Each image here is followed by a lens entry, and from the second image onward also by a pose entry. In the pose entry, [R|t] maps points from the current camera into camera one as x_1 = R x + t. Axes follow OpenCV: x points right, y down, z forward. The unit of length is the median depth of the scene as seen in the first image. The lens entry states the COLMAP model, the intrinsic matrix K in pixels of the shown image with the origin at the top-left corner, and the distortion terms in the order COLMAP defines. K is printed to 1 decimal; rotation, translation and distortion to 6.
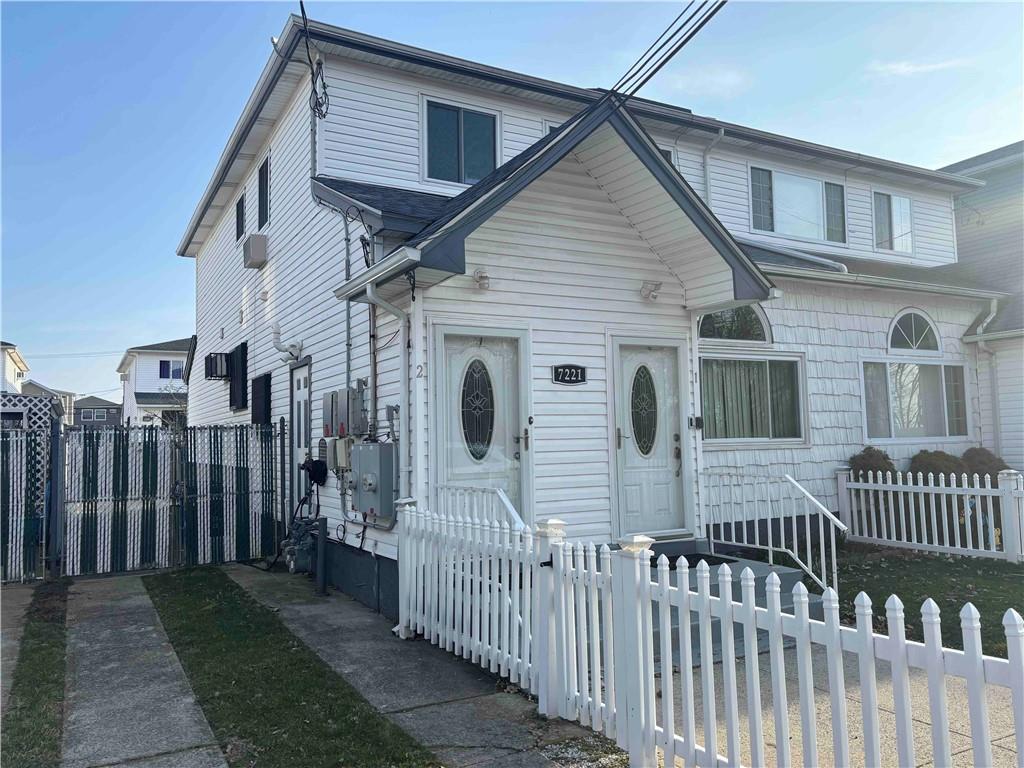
lens RADIAL K [[771.6, 0, 512.4], [0, 771.6, 380.7], [0, 0, 1]] dist [0.066712, -0.070226]
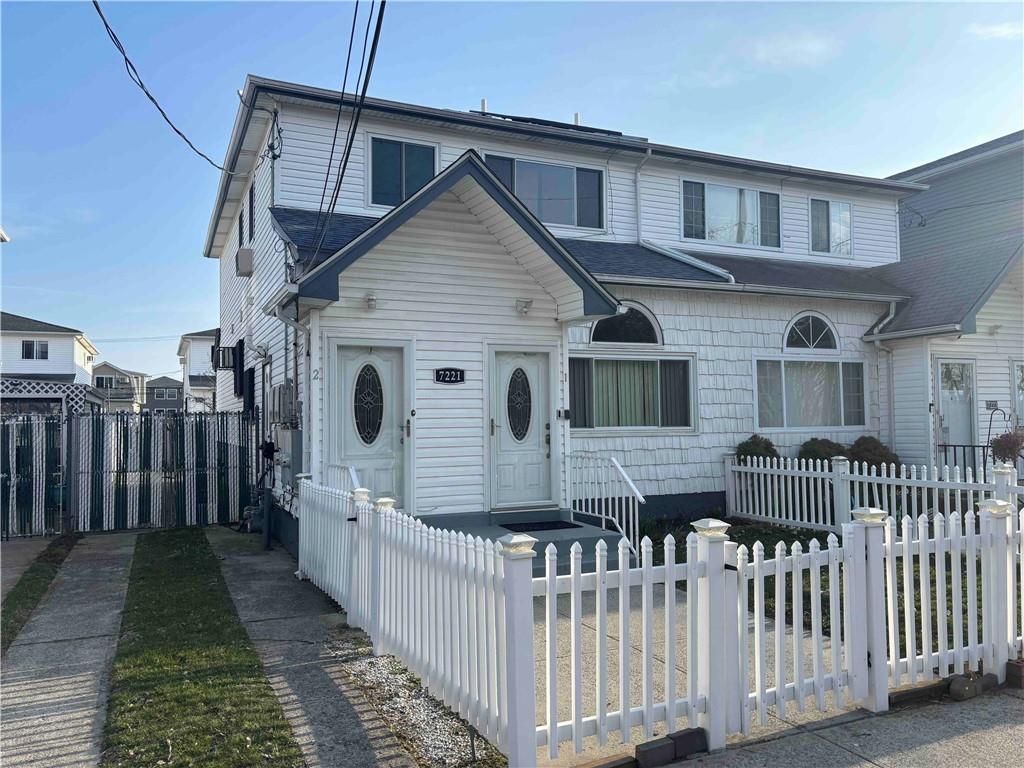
lens RADIAL K [[775.9, 0, 518.1], [0, 775.9, 384.9], [0, 0, 1]] dist [0.064957, -0.068684]
pose [[0.996789, 0.005354, -0.079896, 0.213593], [-0.002892, 0.999518, 0.030896, -0.024233], [0.080023, -0.030565, 0.996324, -0.176594]]
